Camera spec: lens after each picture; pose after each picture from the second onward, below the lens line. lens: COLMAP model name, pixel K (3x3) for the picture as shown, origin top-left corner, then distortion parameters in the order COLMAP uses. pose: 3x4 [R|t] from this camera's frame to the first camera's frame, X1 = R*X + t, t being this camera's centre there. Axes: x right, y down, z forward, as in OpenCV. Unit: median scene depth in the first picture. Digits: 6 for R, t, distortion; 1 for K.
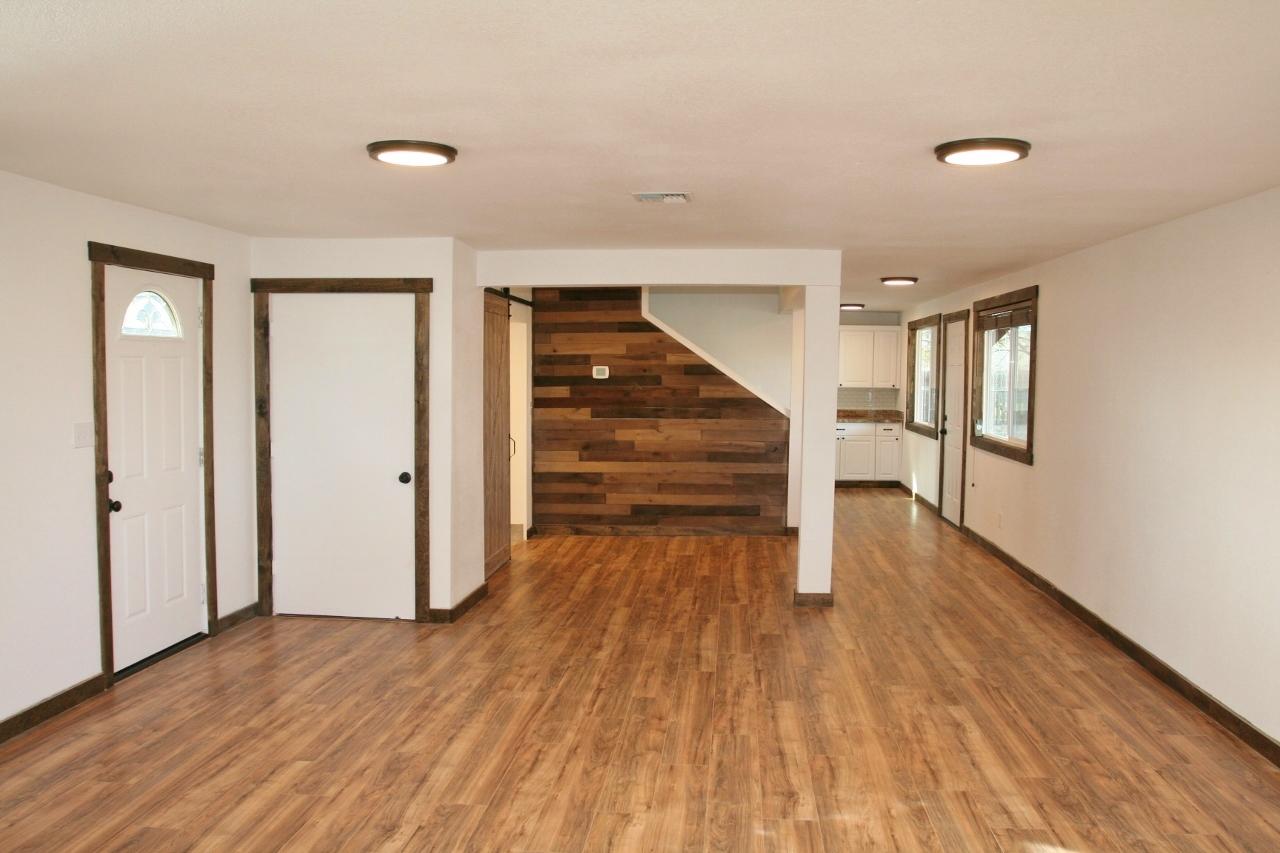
lens RADIAL K [[1020.5, 0, 640.0], [0, 1020.5, 426.5], [0, 0, 1]] dist [-0.082419, 0.045806]
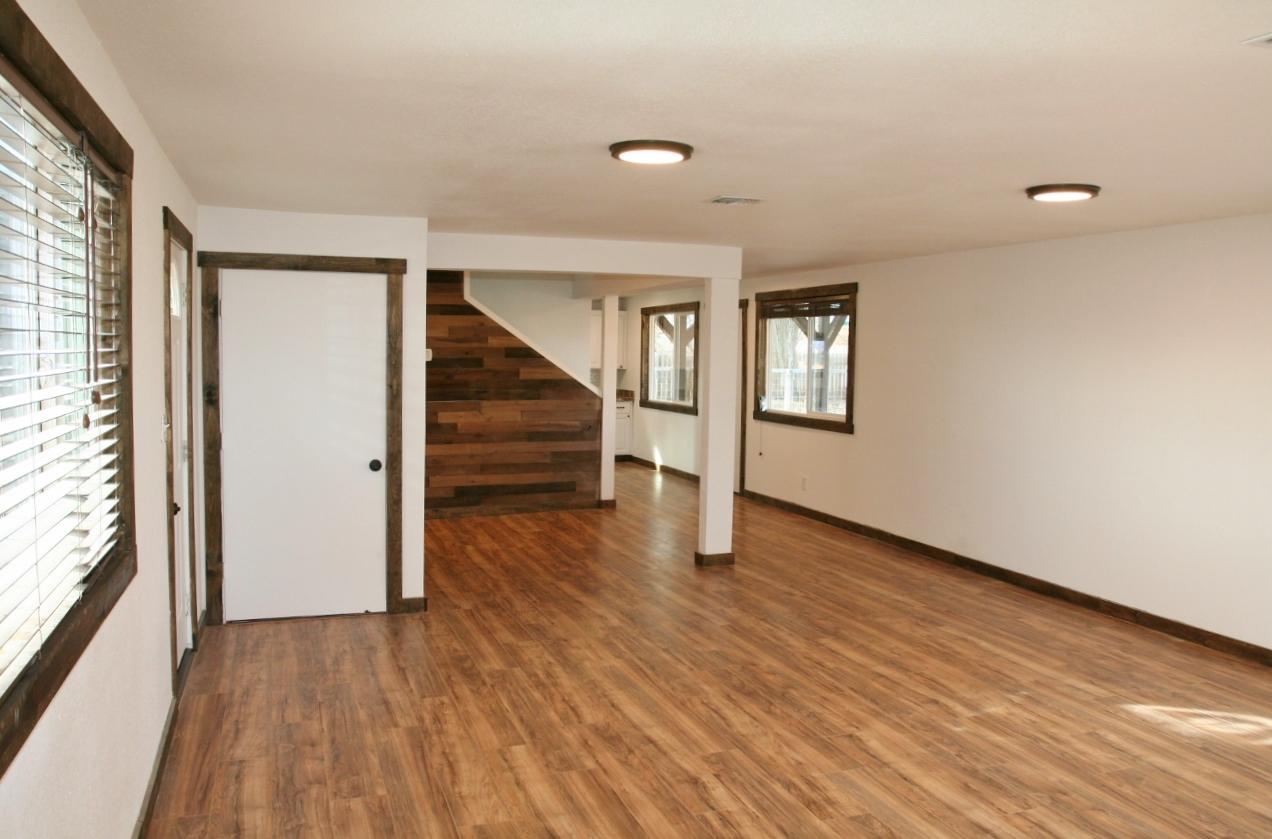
lens RADIAL K [[1022.0, 0, 636.0], [0, 1022.0, 419.5], [0, 0, 1]] dist [-0.071309, 0.004798]
pose [[0.907293, -0.024989, 0.419757, -0.411218], [0.019714, 0.999663, 0.016901, -0.004602], [-0.420038, -0.007059, 0.907479, 0.021436]]
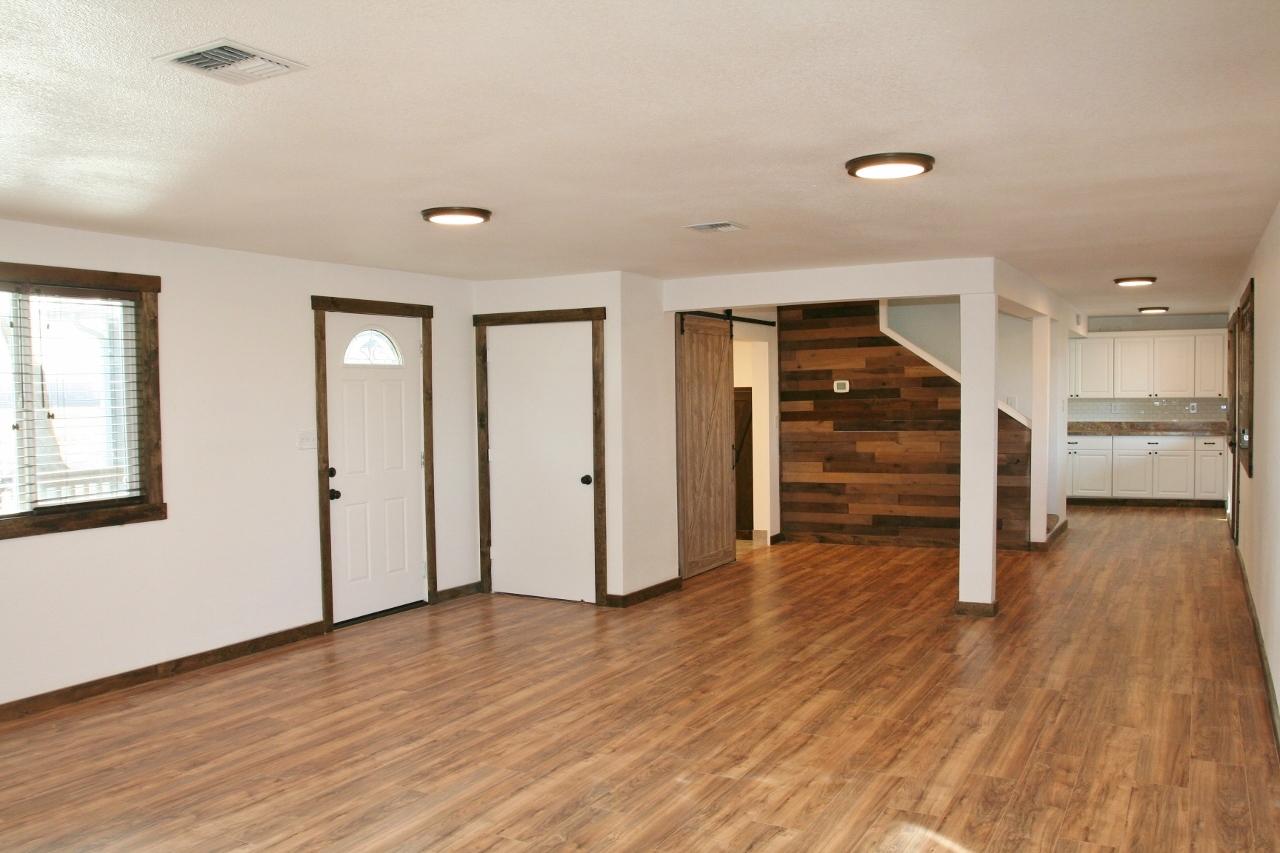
lens RADIAL K [[1020.5, 0, 640.0], [0, 1020.5, 426.5], [0, 0, 1]] dist [-0.082419, 0.045806]
pose [[0.912886, -0.007085, -0.408152, 0.301352], [-0.000957, 0.999809, -0.019496, 0.012319], [0.408213, 0.018188, 0.912706, -0.042191]]
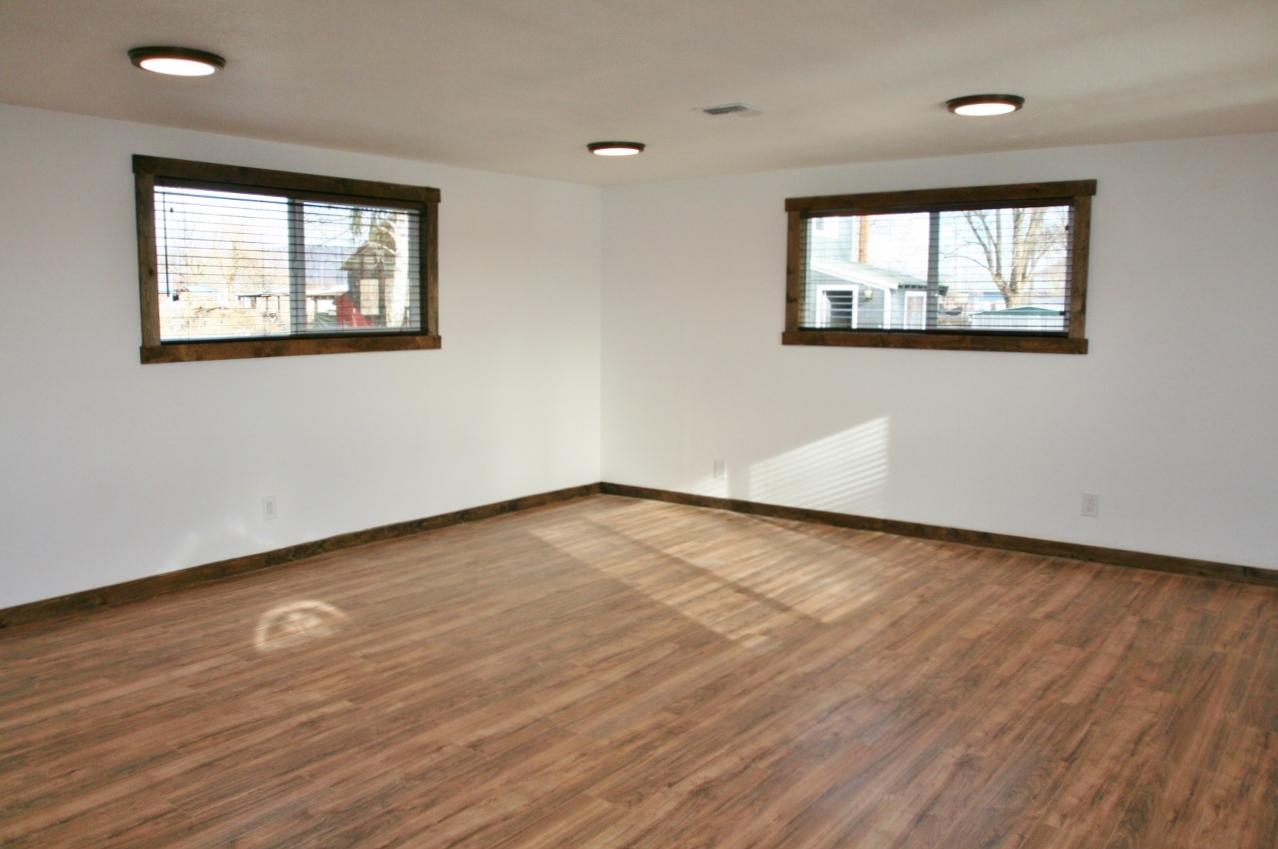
lens RADIAL K [[1018.9, 0, 639.0], [0, 1018.9, 424.5], [0, 0, 1]] dist [-0.082419, 0.045806]
pose [[-0.855092, -0.076205, 0.512845, -0.349040], [0.017490, 0.984337, 0.175427, -0.045337], [-0.518181, 0.158976, -0.840366, 0.947741]]
